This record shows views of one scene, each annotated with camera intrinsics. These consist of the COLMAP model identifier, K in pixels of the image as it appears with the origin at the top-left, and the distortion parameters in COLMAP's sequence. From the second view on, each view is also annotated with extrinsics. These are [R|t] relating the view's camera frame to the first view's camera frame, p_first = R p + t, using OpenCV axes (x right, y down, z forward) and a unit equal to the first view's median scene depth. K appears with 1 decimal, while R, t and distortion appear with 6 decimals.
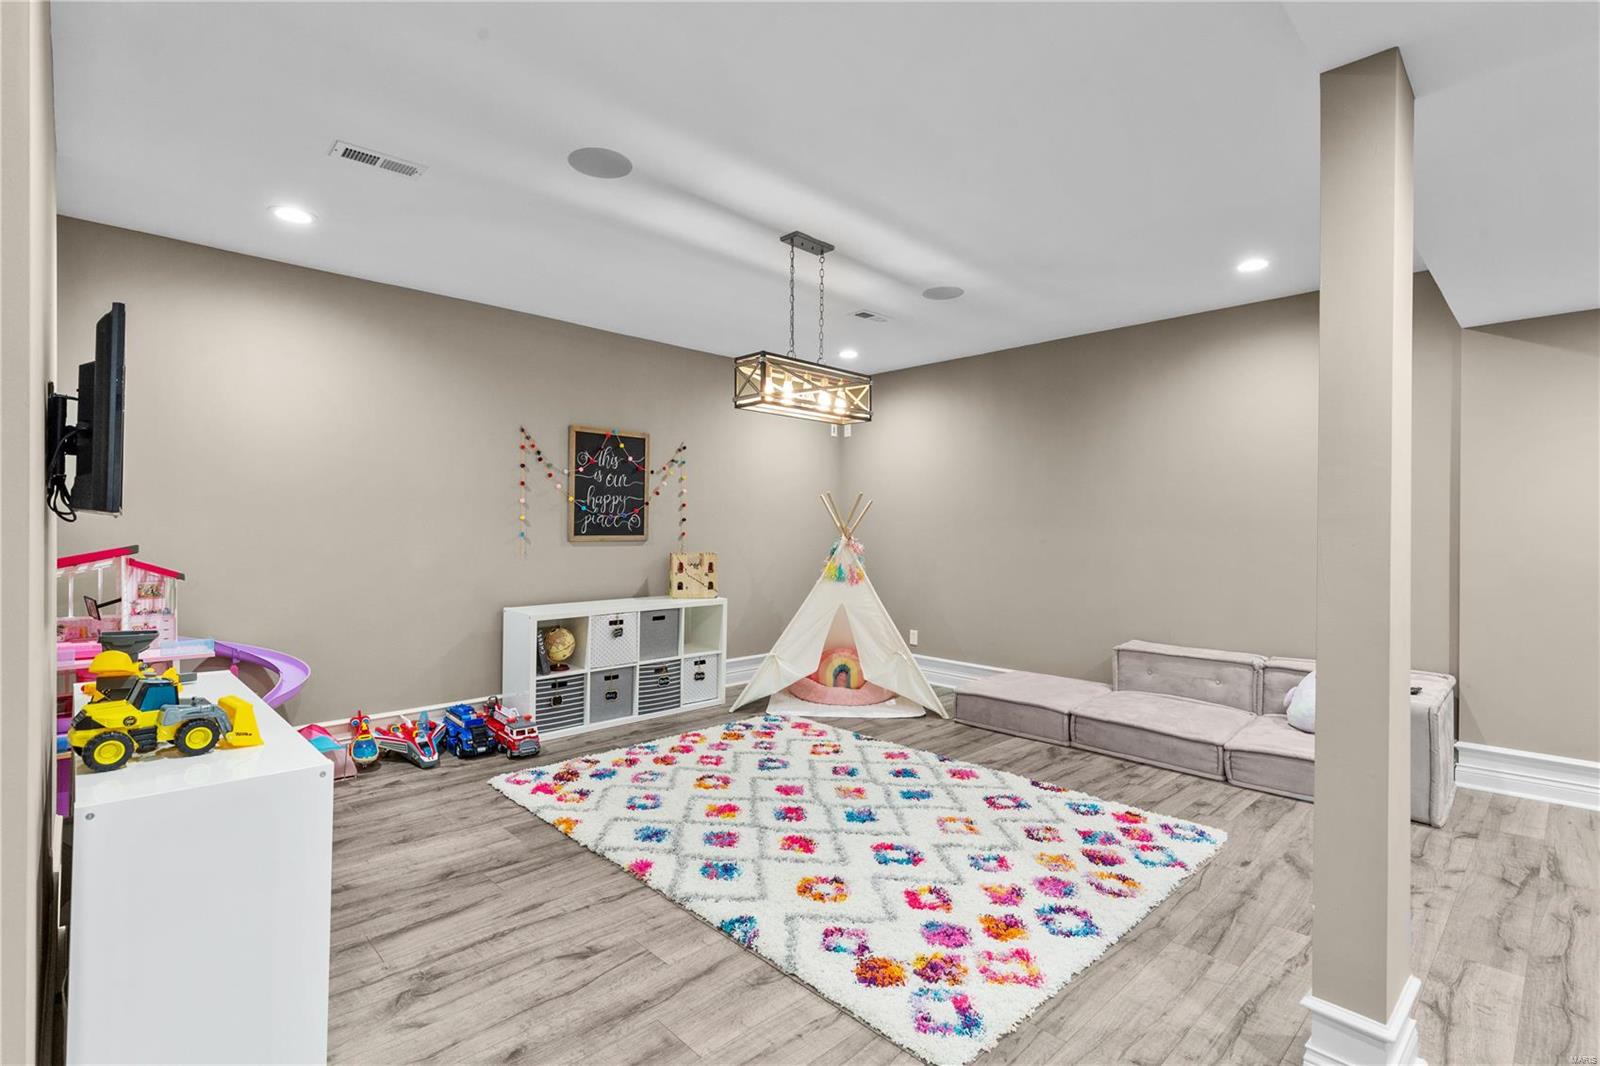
lens RADIAL K [[740.4, 0, 789.8], [0, 740.4, 526.5], [0, 0, 1]] dist [0.003347, -0.000753]
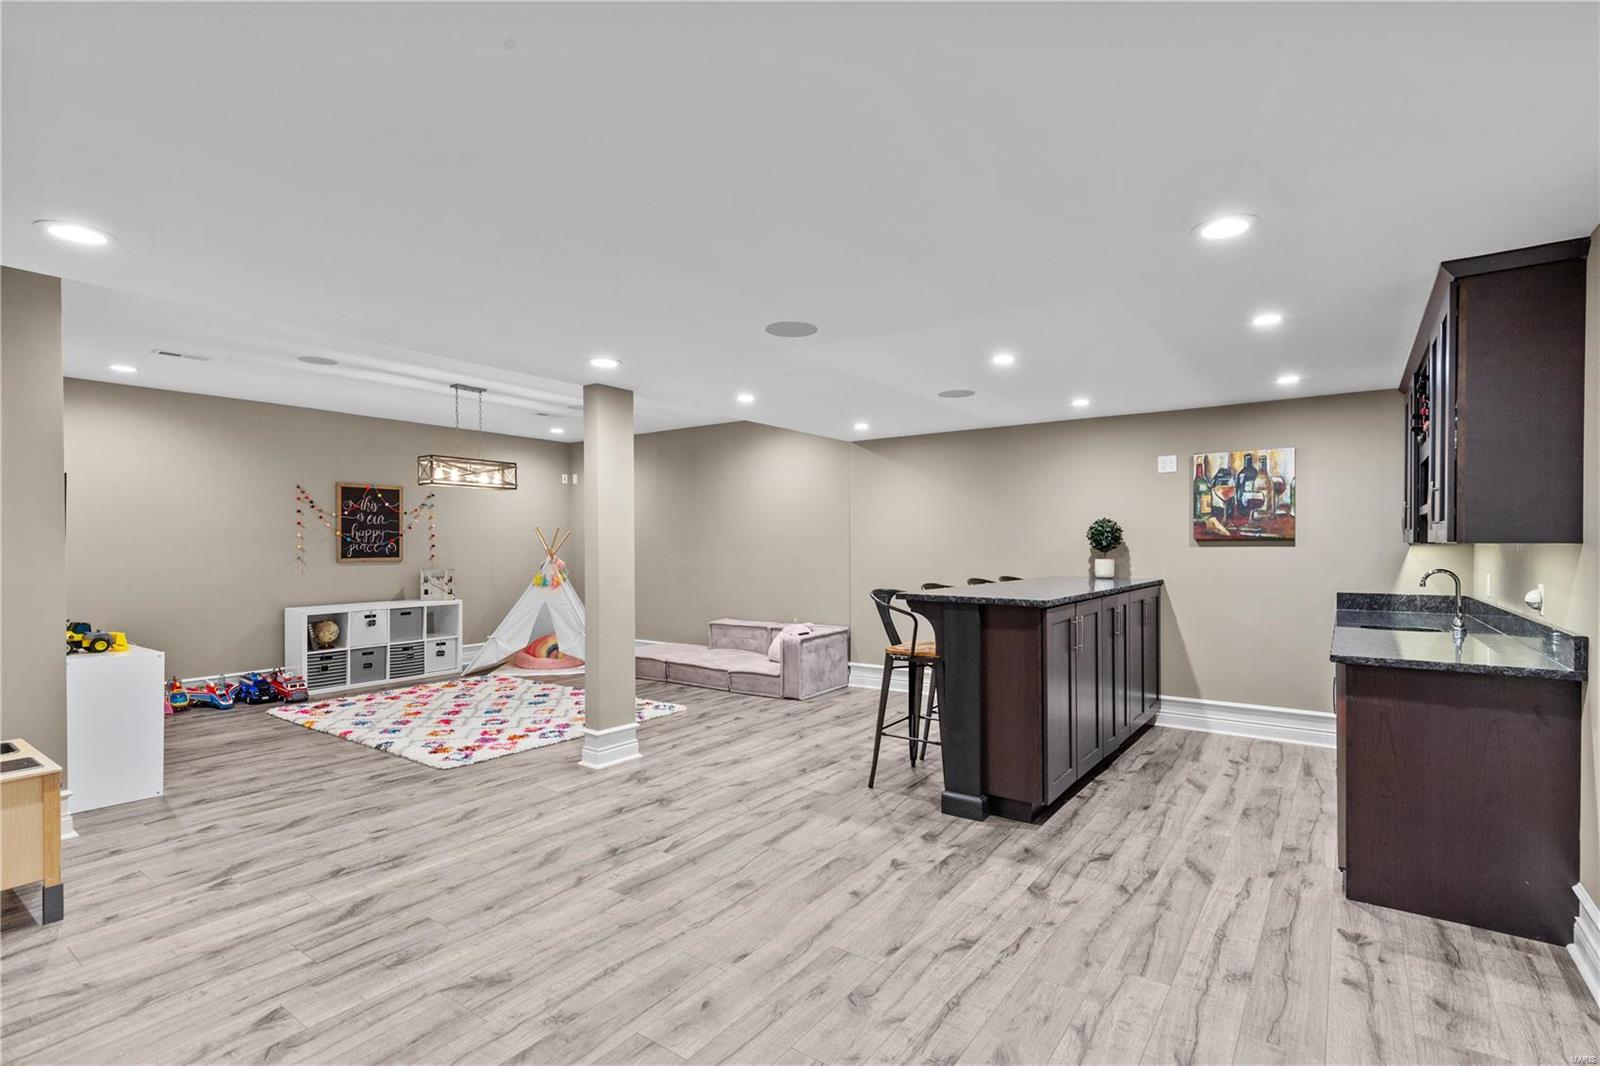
lens RADIAL K [[740.4, 0, 812.7], [0, 740.4, 547.0], [0, 0, 1]] dist [0.003347, -0.000753]
pose [[0.981921, -0.011737, 0.188928, 0.378020], [0.010712, 0.999922, 0.006445, -0.010801], [-0.188989, -0.004305, 0.981970, -0.665144]]
